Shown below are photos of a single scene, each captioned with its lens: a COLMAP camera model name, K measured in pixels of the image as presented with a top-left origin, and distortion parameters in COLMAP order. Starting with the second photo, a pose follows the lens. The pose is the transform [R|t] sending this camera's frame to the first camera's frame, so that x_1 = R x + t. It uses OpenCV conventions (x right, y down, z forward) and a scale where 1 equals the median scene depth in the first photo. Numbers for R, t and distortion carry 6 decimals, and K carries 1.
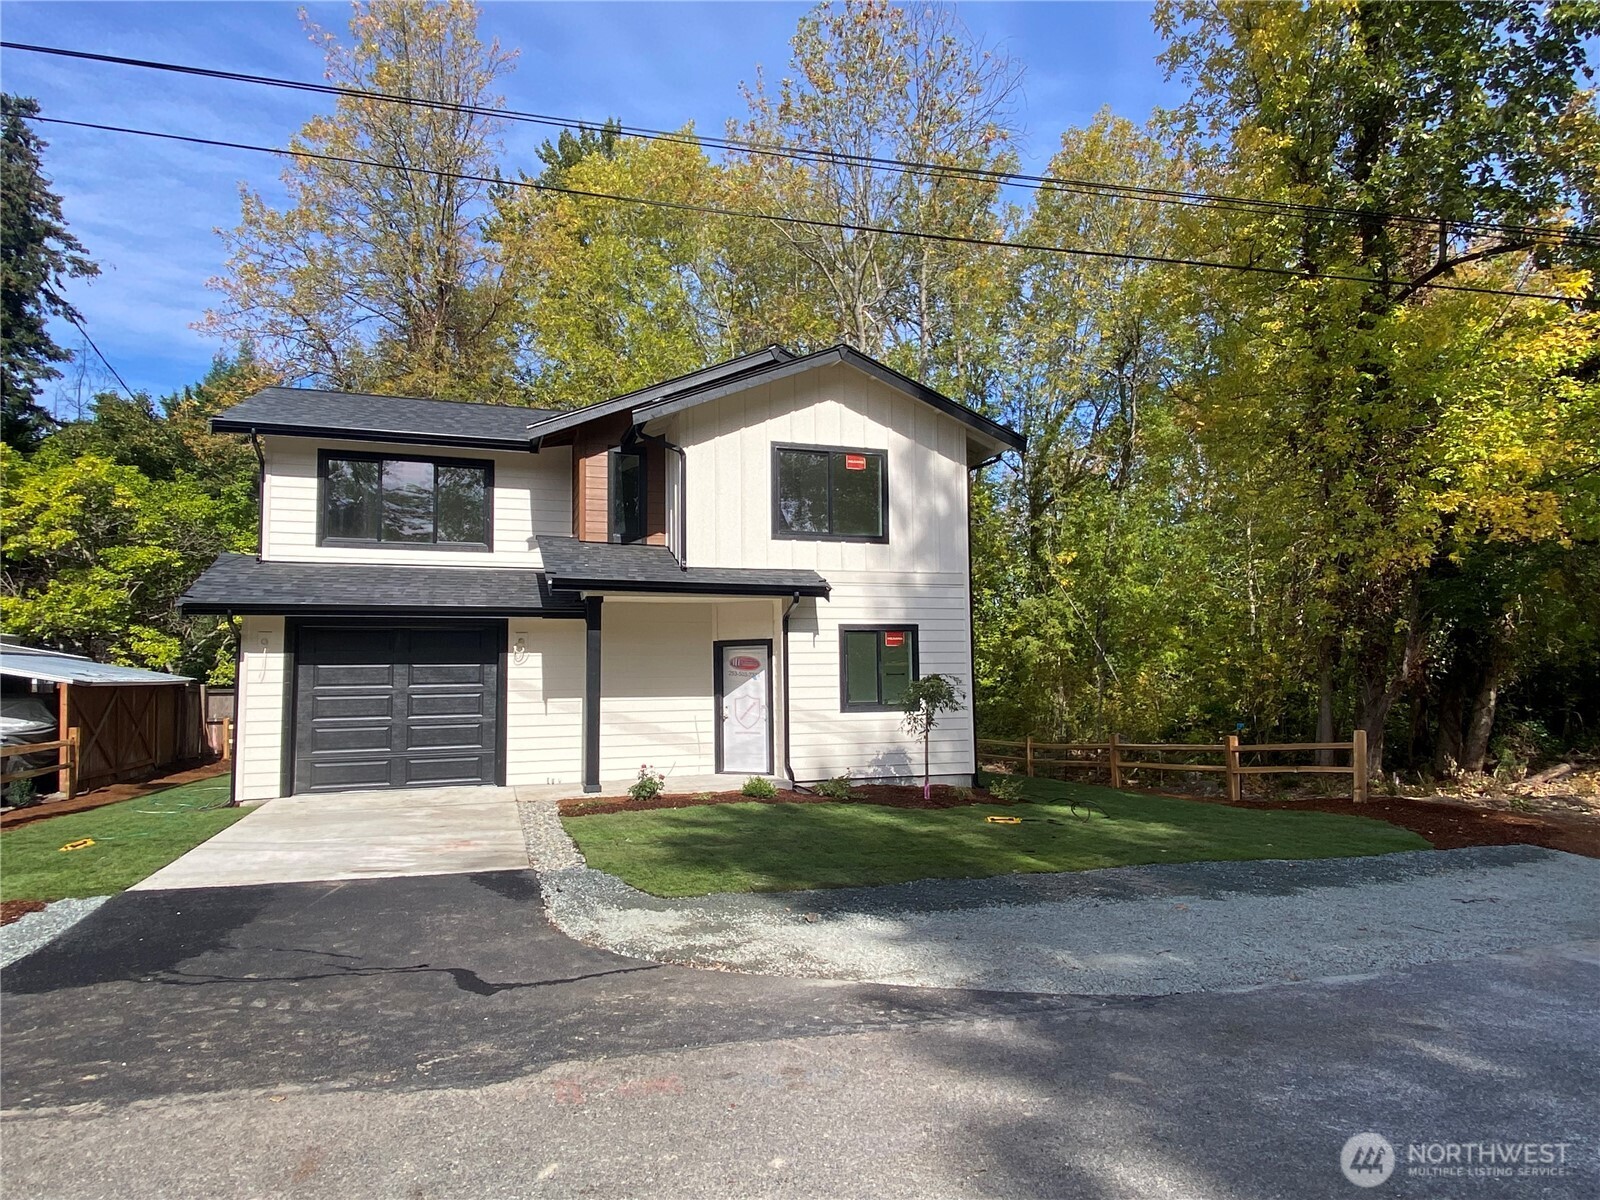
lens RADIAL K [[951.7, 0, 800.0], [0, 951.7, 600.0], [0, 0, 1]] dist [0.084867, -0.093947]
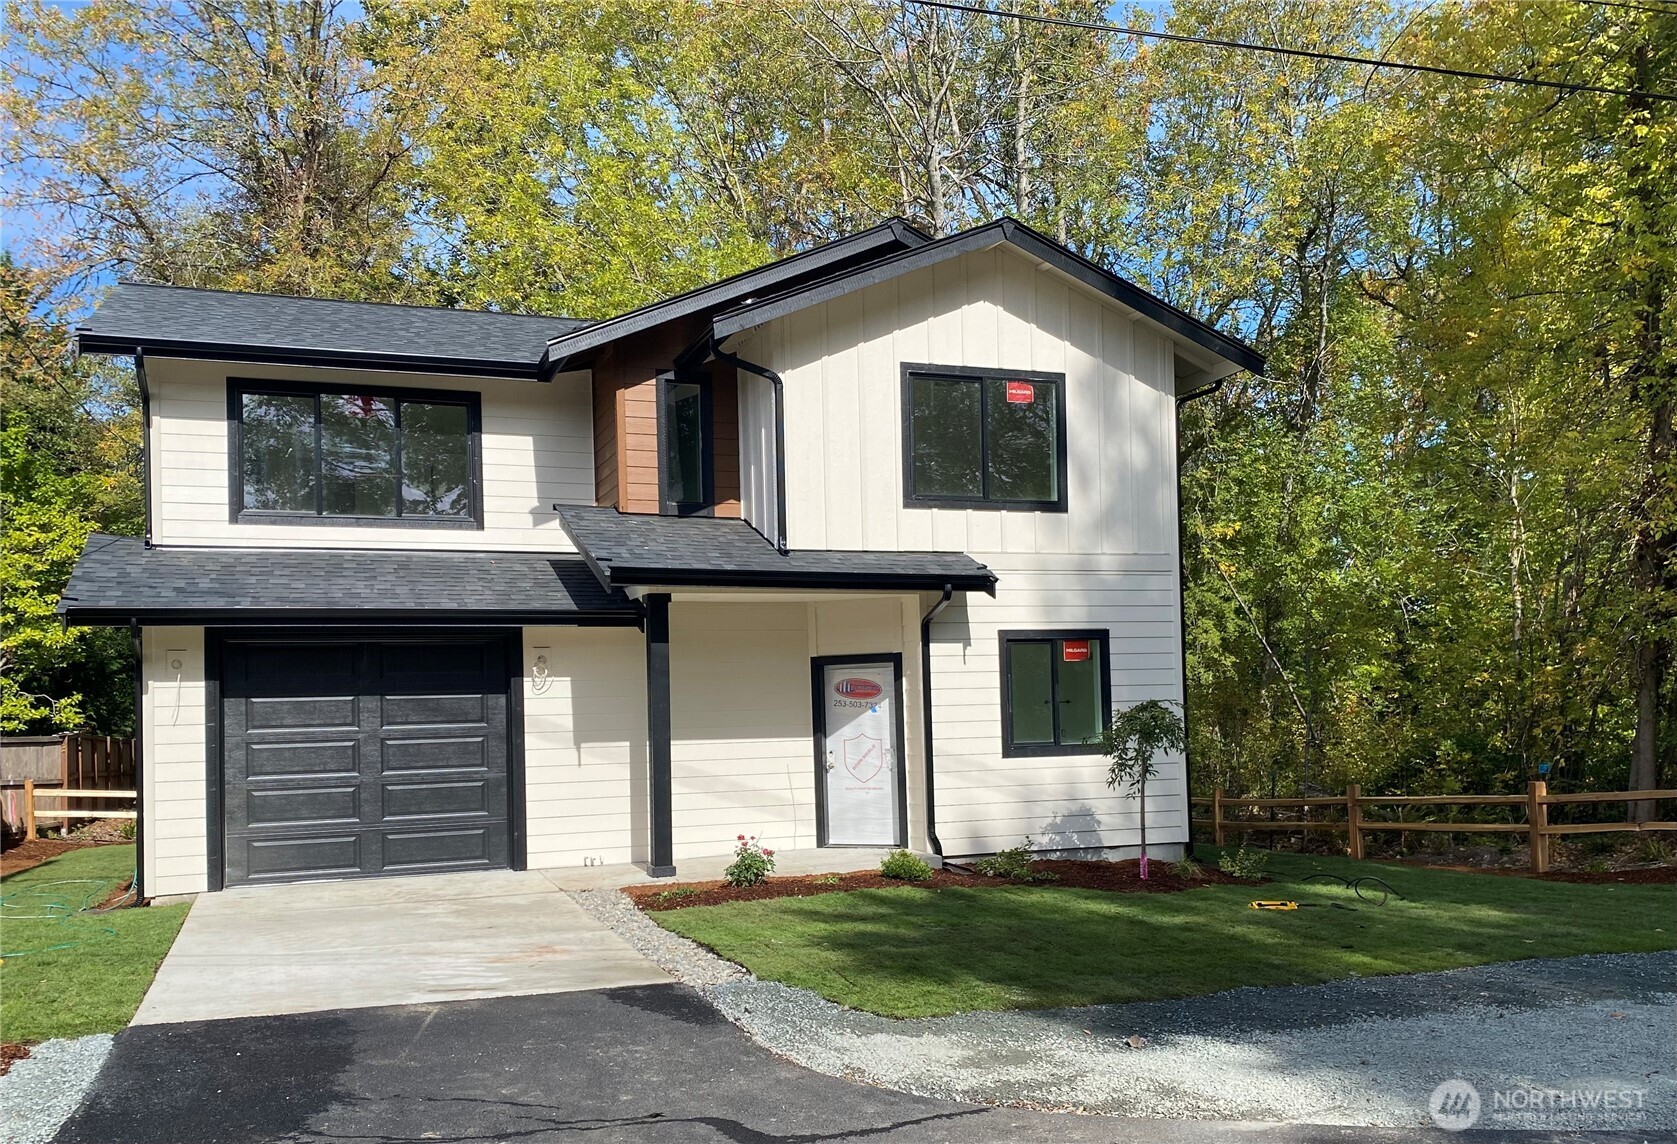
lens RADIAL K [[1400.2, 0, 829.2], [0, 1400.2, 667.8], [0, 0, 1]] dist [0.081110, -0.103654]
pose [[0.999130, -0.012499, 0.039794, -0.123075], [0.010464, 0.998647, 0.050939, -0.000474], [-0.040377, -0.050478, 0.997909, -0.009703]]
